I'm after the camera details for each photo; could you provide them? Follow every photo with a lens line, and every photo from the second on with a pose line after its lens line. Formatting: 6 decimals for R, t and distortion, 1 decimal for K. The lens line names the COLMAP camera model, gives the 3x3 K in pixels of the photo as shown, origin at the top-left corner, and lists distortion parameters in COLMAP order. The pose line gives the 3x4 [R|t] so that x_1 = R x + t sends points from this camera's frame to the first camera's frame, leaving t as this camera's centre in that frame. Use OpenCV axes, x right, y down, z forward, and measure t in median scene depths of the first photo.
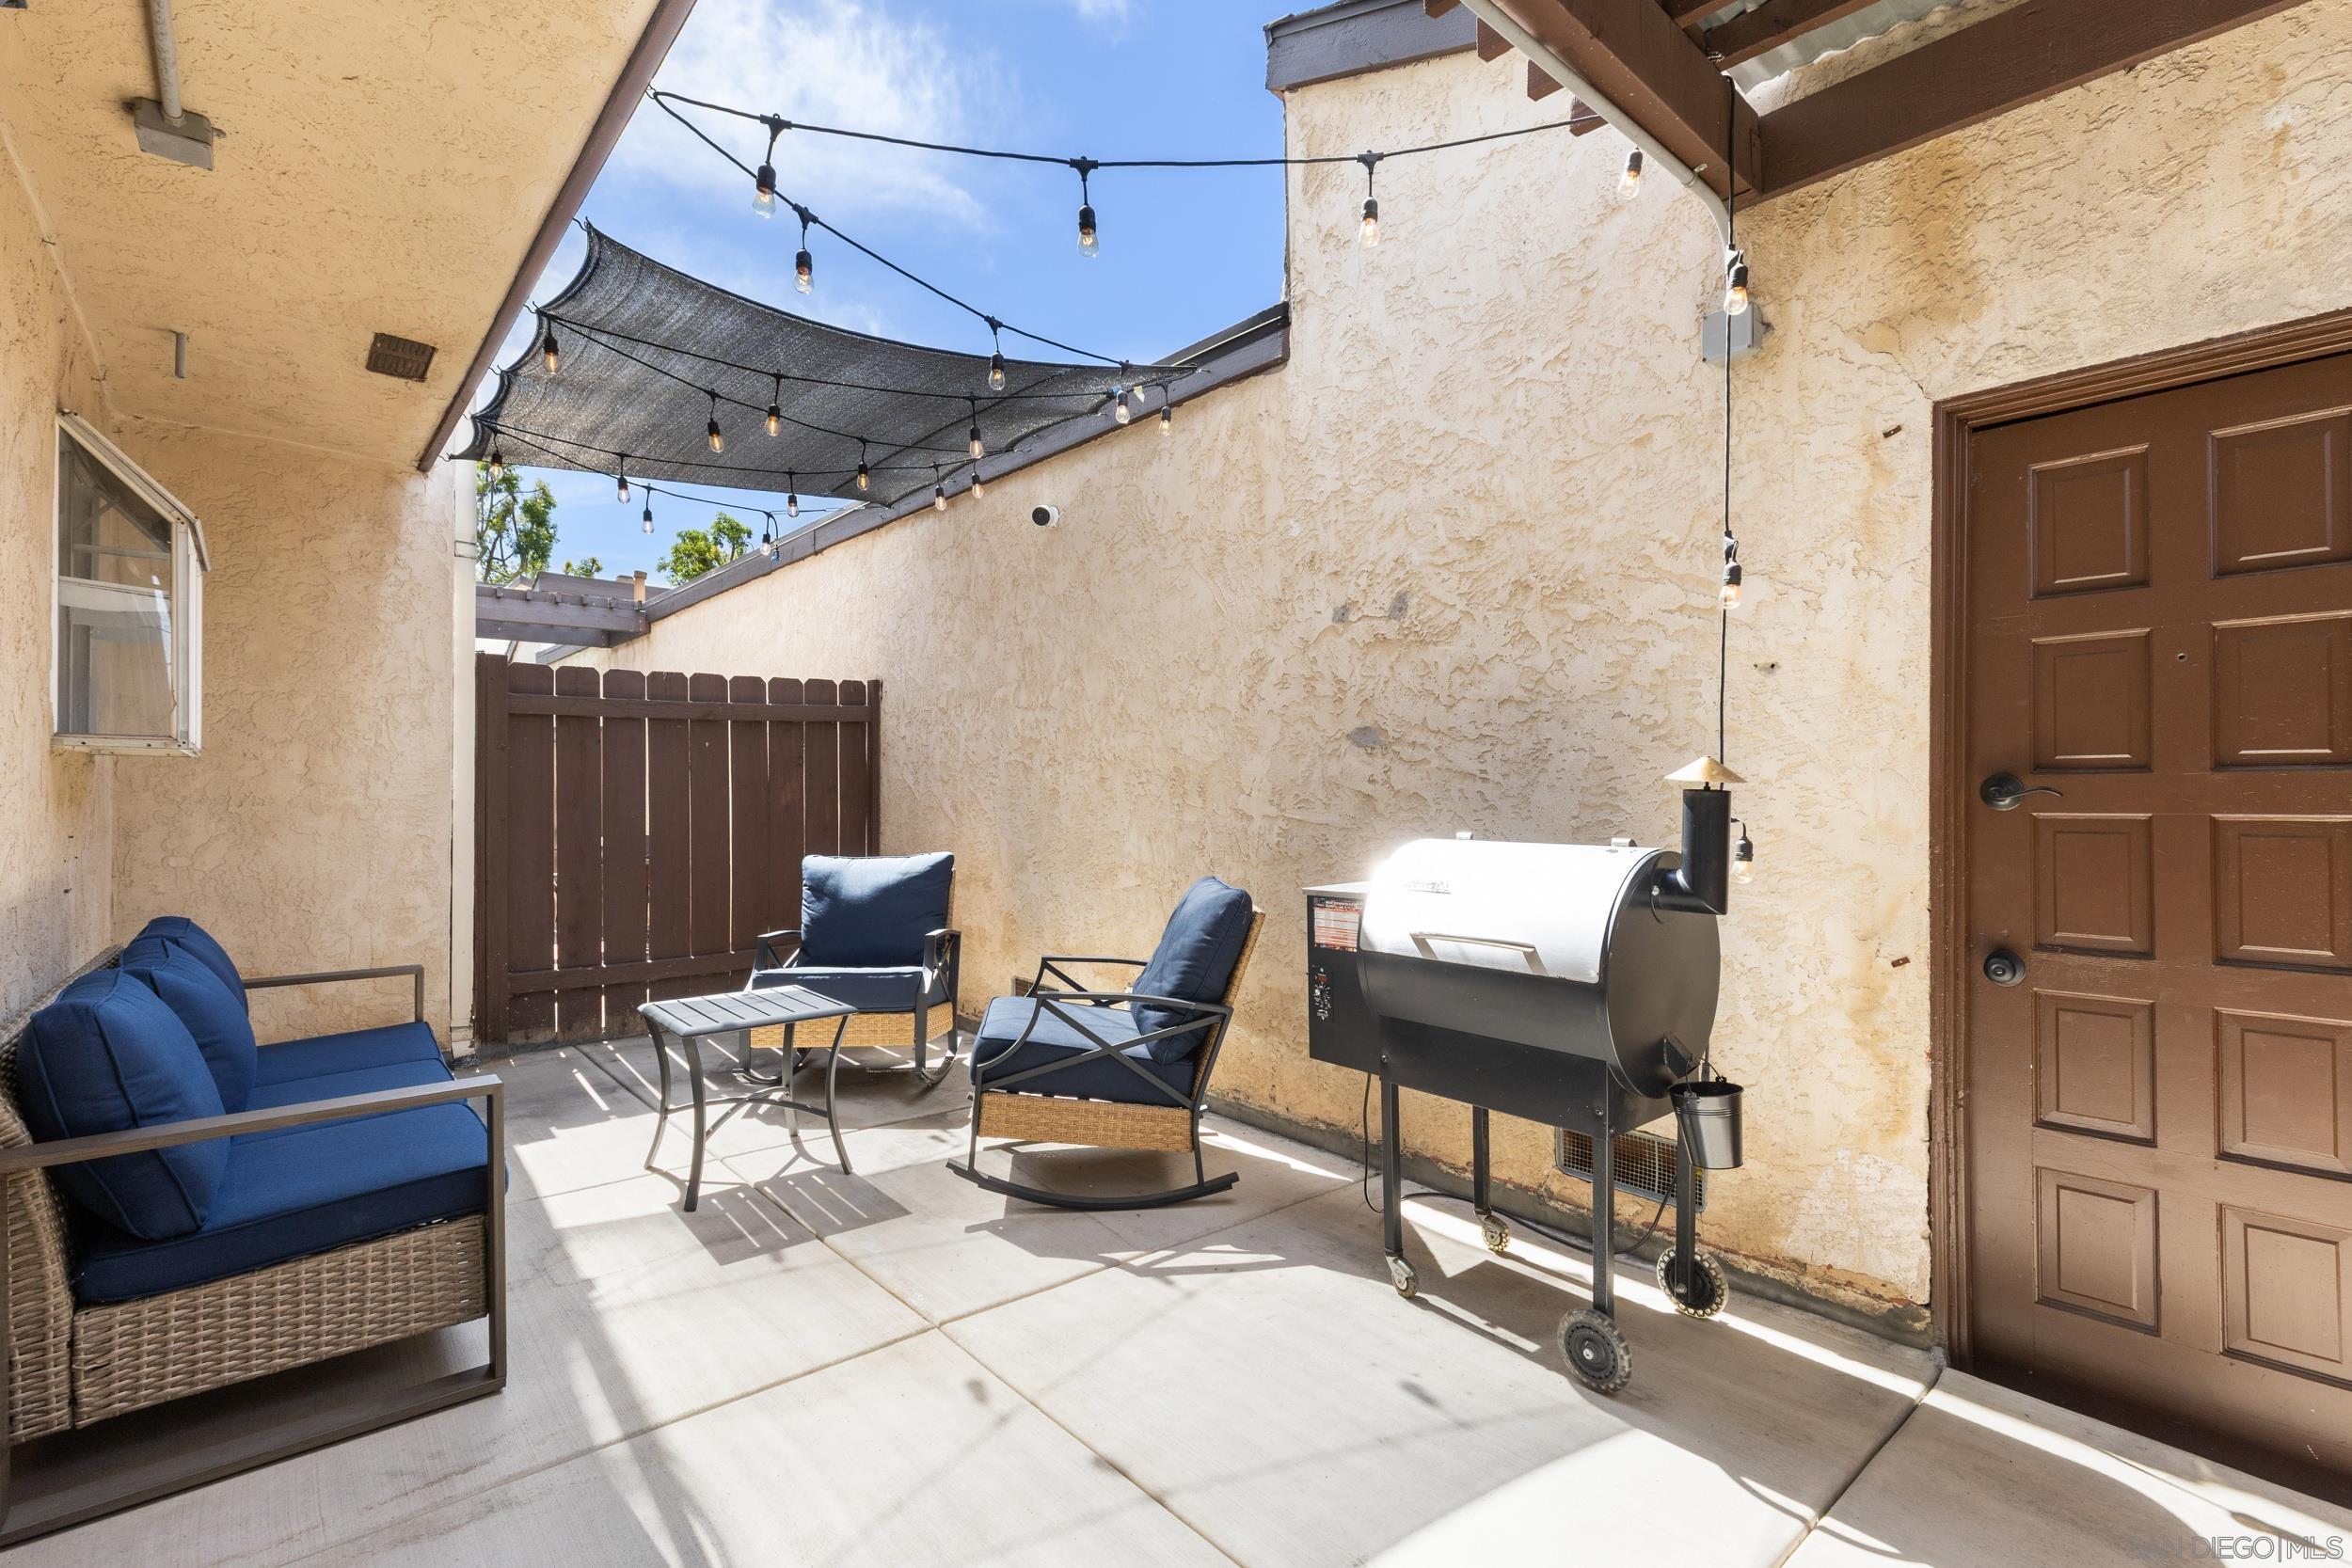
lens RADIAL K [[1061.5, 0, 1179.5], [0, 1061.5, 792.1], [0, 0, 1]] dist [0.000205, -0.000749]
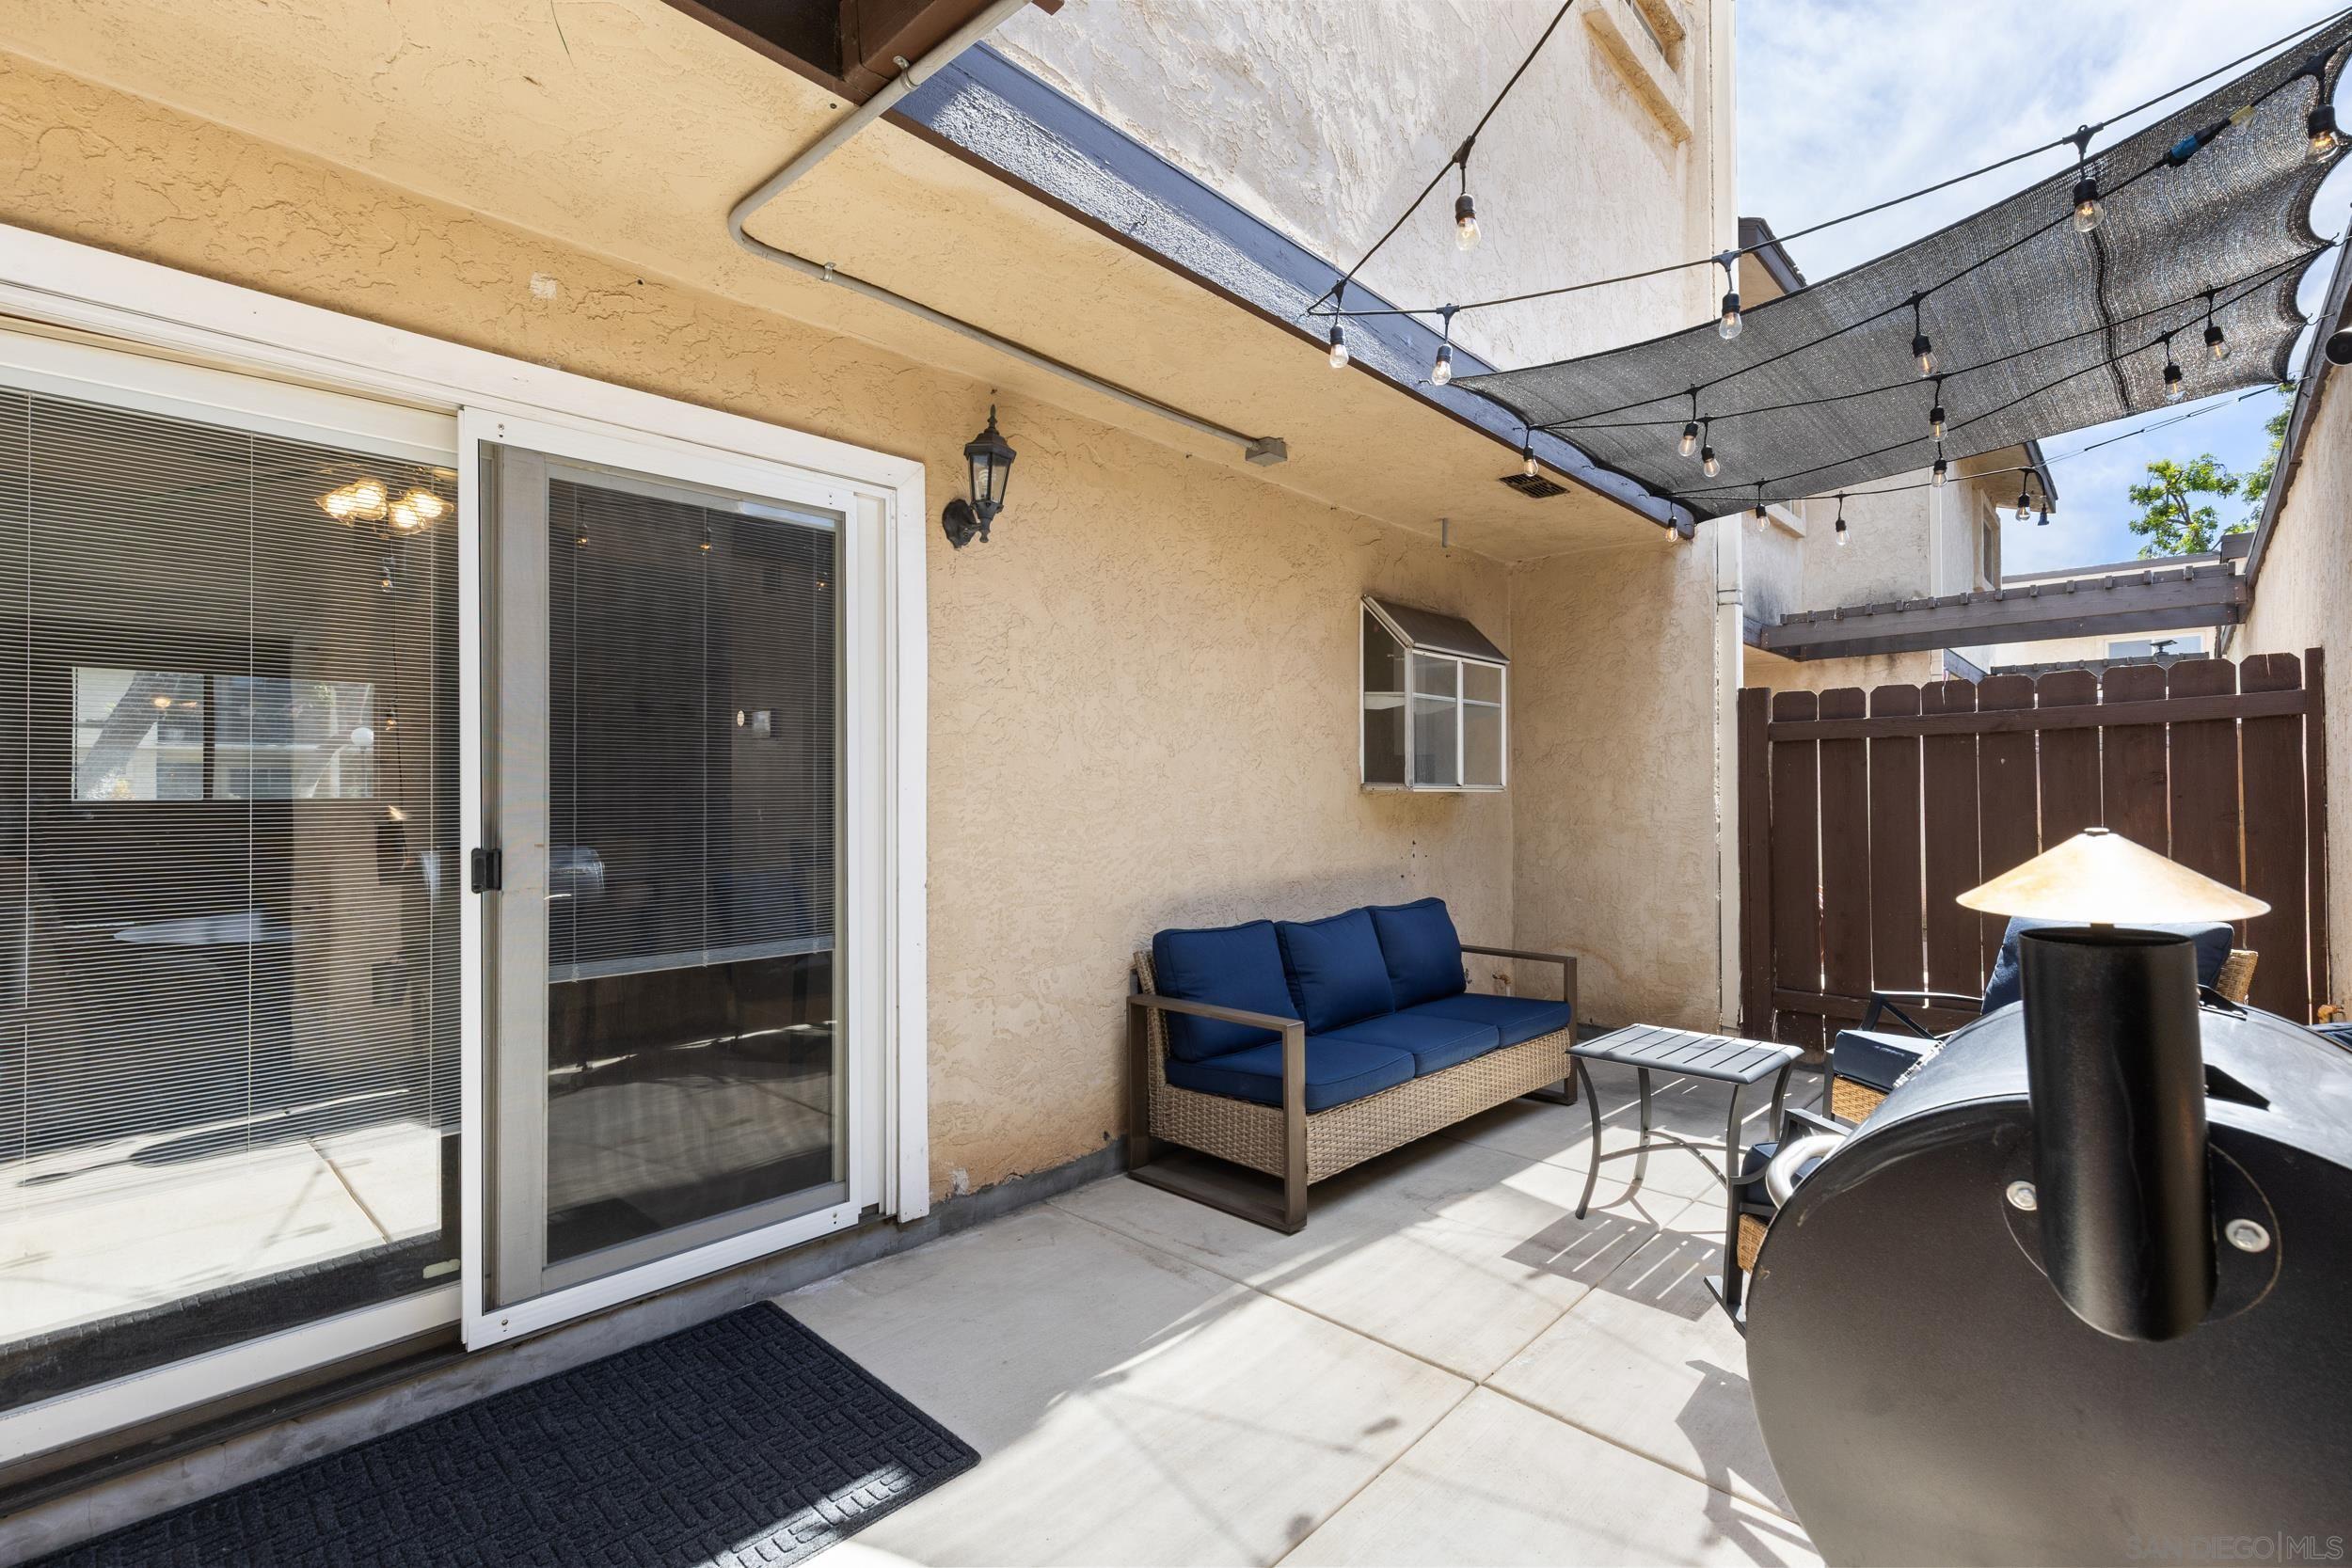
lens RADIAL K [[1061.5, 0, 1176.0], [0, 1061.5, 782.3], [0, 0, 1]] dist [0.000205, -0.000749]
pose [[0.092134, -0.013107, -0.995660, 0.416304], [-0.000387, 0.999913, -0.013198, -0.022579], [0.995747, 0.001602, 0.092121, 0.358107]]
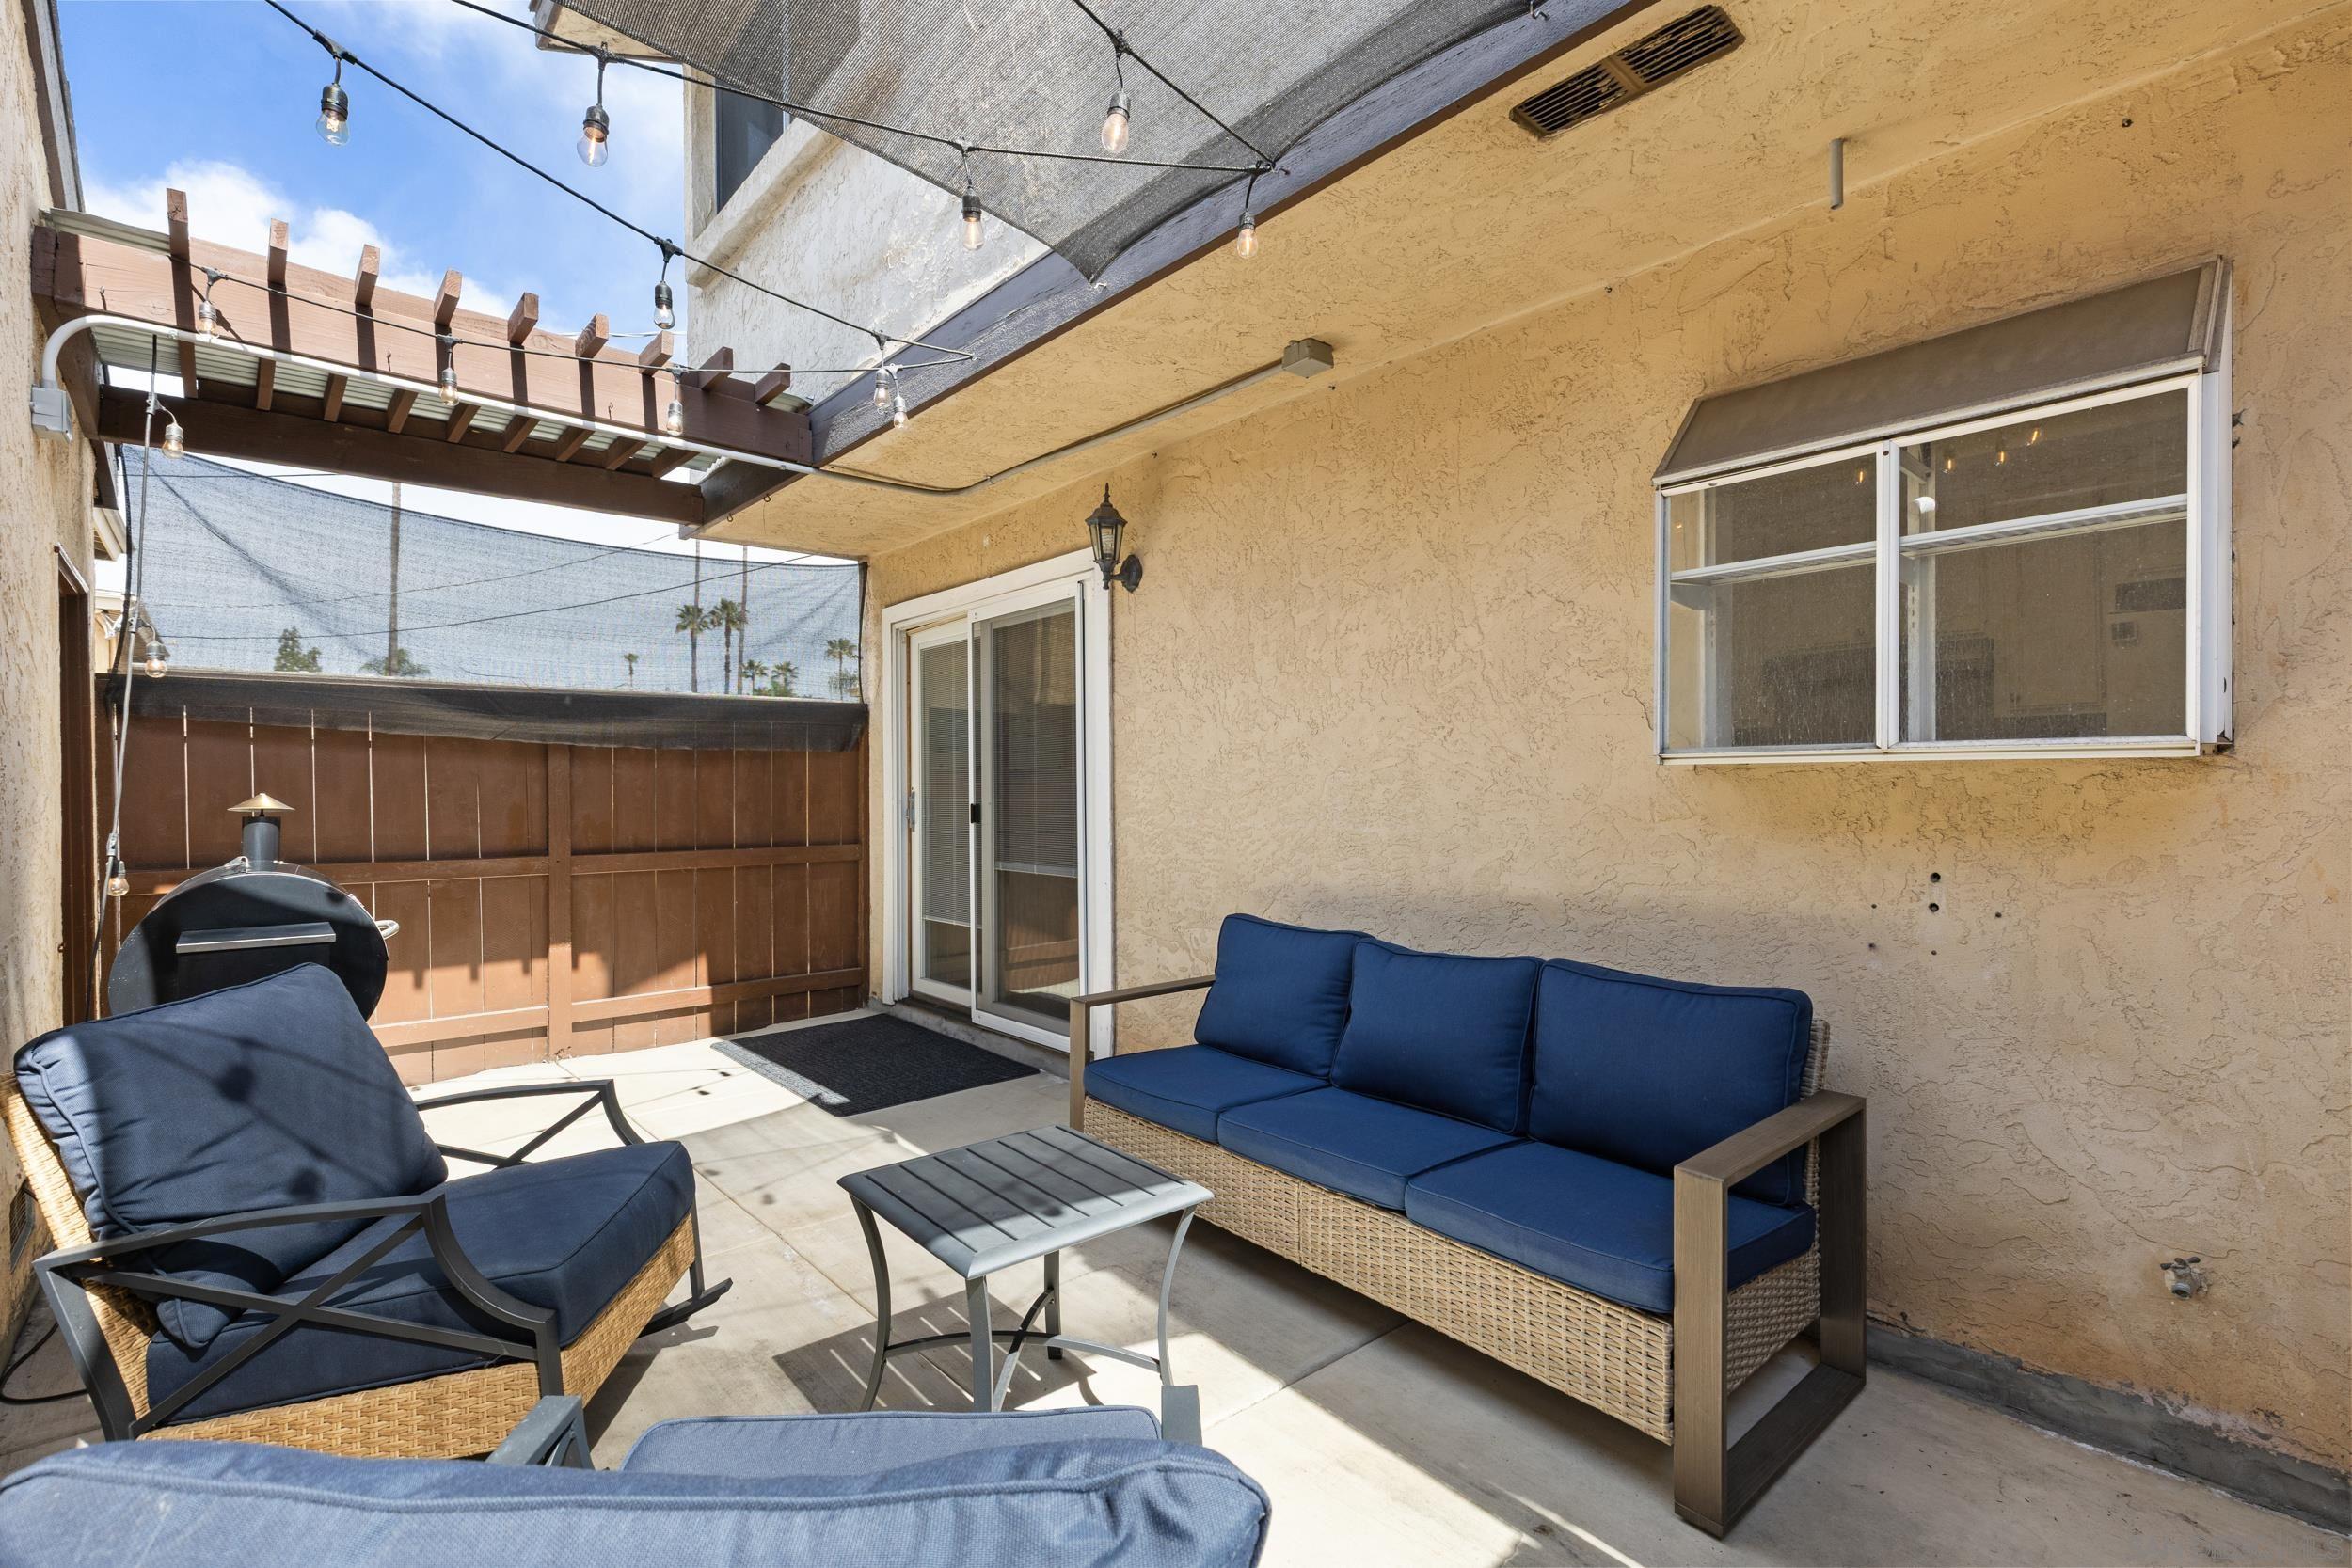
lens RADIAL K [[1061.5, 0, 1172.3], [0, 1061.5, 785.9], [0, 0, 1]] dist [0.000205, -0.000749]
pose [[-0.999939, 0.007088, 0.008415, -0.403168], [0.007122, 0.999966, 0.004054, -0.020094], [-0.008386, 0.004113, -0.999956, 1.286326]]
